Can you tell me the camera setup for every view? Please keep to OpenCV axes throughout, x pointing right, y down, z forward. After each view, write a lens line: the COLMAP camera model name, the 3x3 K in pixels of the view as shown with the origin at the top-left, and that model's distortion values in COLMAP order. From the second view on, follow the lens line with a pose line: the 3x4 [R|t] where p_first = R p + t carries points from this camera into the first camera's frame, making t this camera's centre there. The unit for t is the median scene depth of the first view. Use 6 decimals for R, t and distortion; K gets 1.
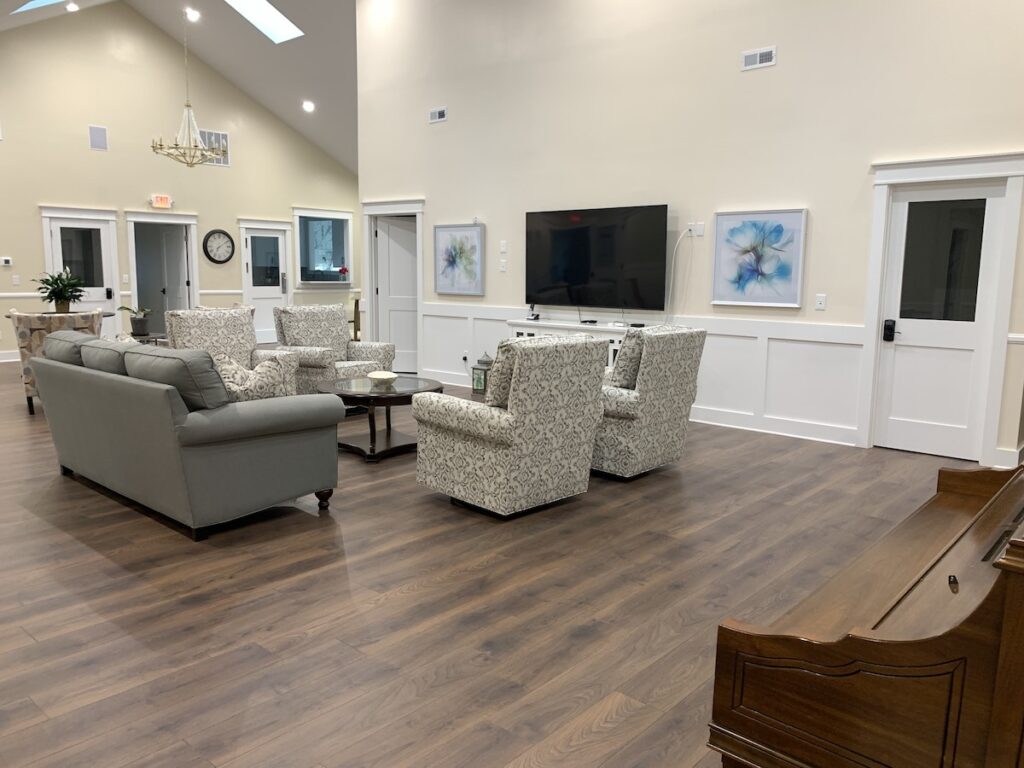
lens RADIAL K [[783.8, 0, 499.1], [0, 783.8, 378.4], [0, 0, 1]] dist [0.044103, -0.051887]
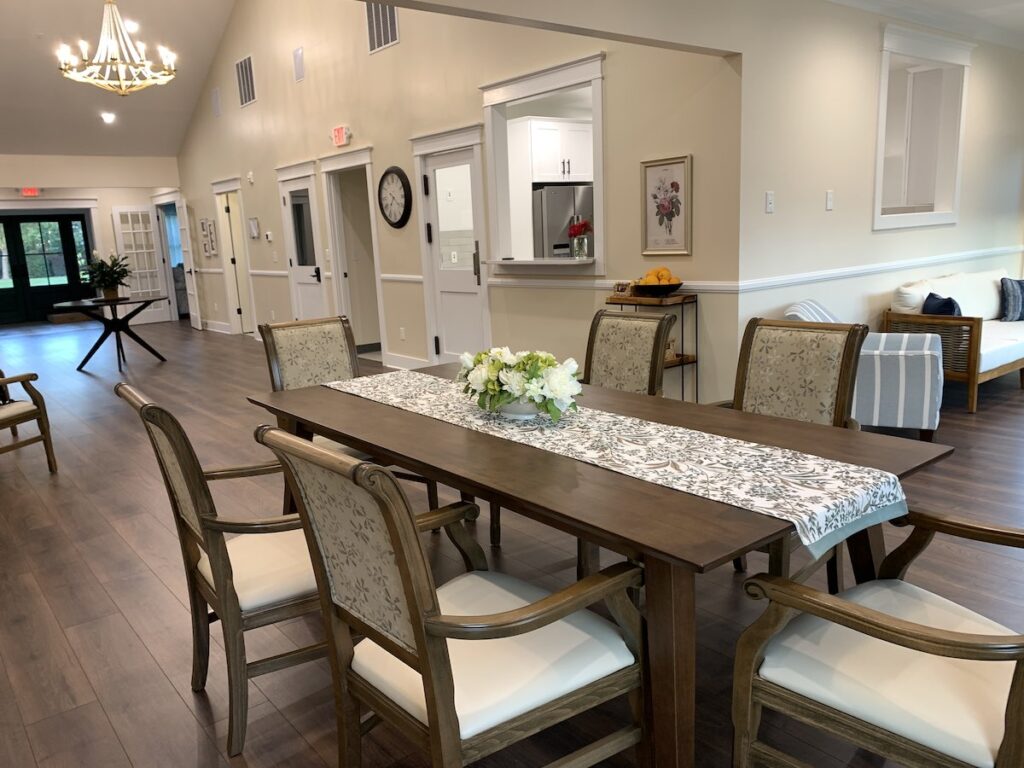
lens RADIAL K [[783.8, 0, 499.1], [0, 783.8, 378.4], [0, 0, 1]] dist [0.044103, -0.051887]
pose [[-0.163685, 0.180819, -0.969800, 0.354311], [-0.091712, 0.976012, 0.197457, -0.271642], [0.982240, 0.121263, -0.143175, 2.010120]]
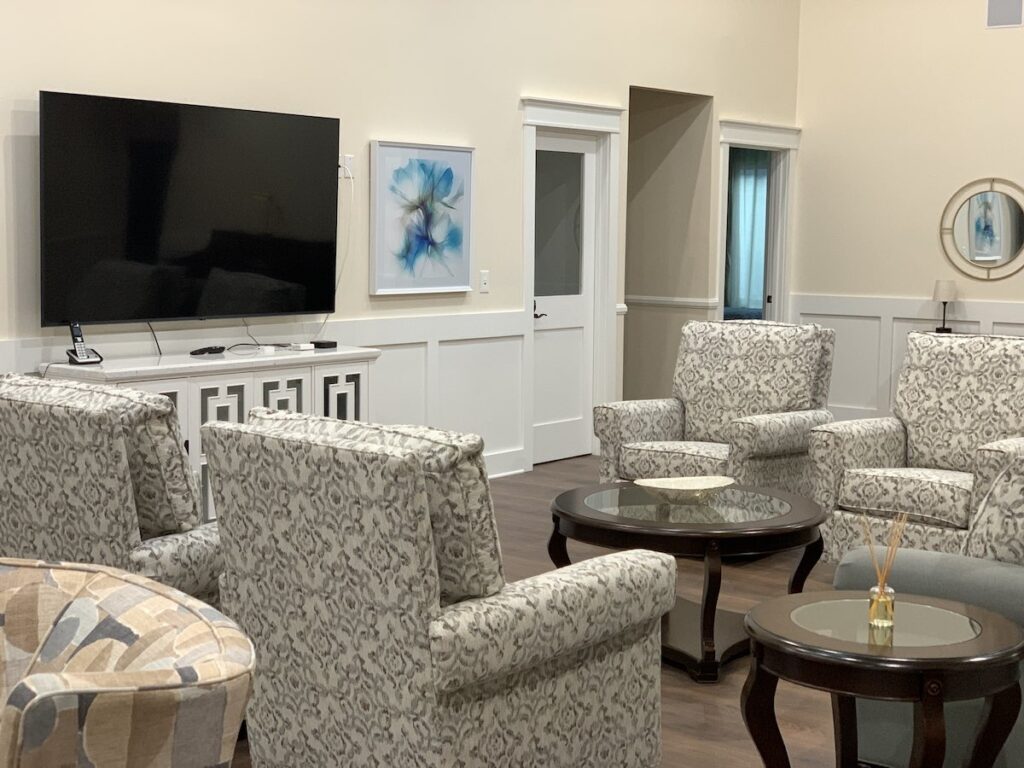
lens RADIAL K [[1535.2, 0, 512.0], [0, 1535.2, 384.0], [0, 0, 1]] dist [0.074459, 0.062322]
pose [[-0.071678, -0.115168, 0.990757, -0.788607], [0.123972, 0.984581, 0.123419, -0.141777], [-0.989694, 0.131672, -0.056295, 0.873132]]
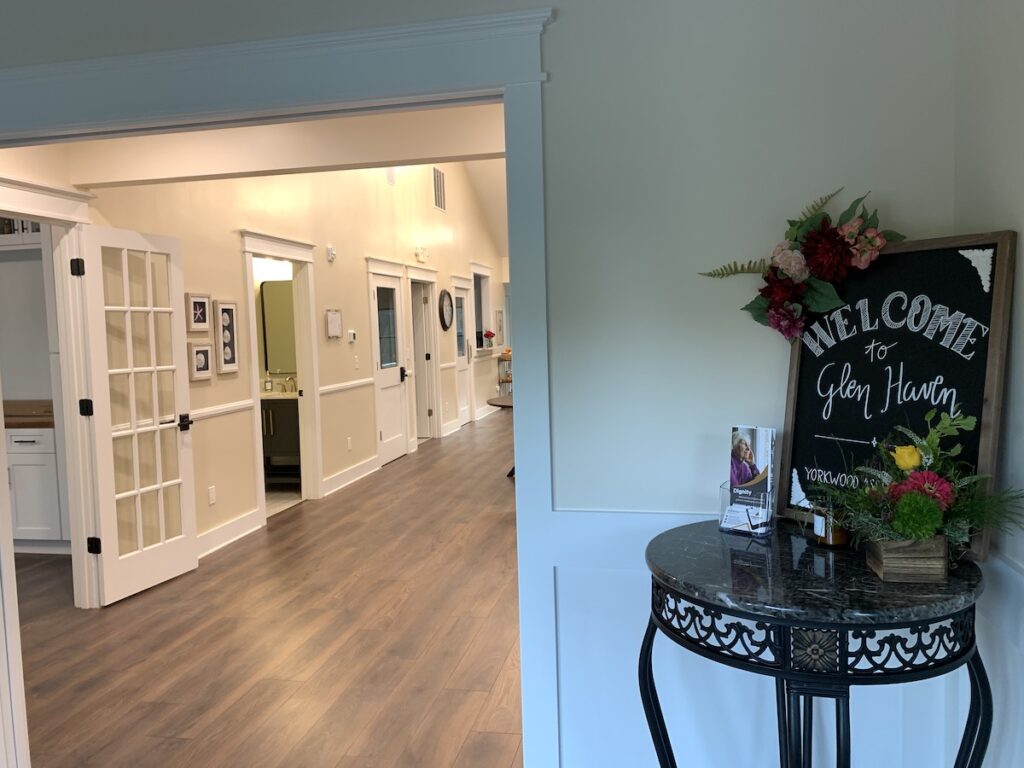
lens RADIAL K [[783.8, 0, 499.1], [0, 783.8, 378.4], [0, 0, 1]] dist [0.044103, -0.051887]
pose [[0.869851, -0.075619, 0.487485, -1.212452], [0.113912, 0.992265, -0.049339, -0.086515], [-0.479983, 0.098449, 0.871736, 0.477817]]
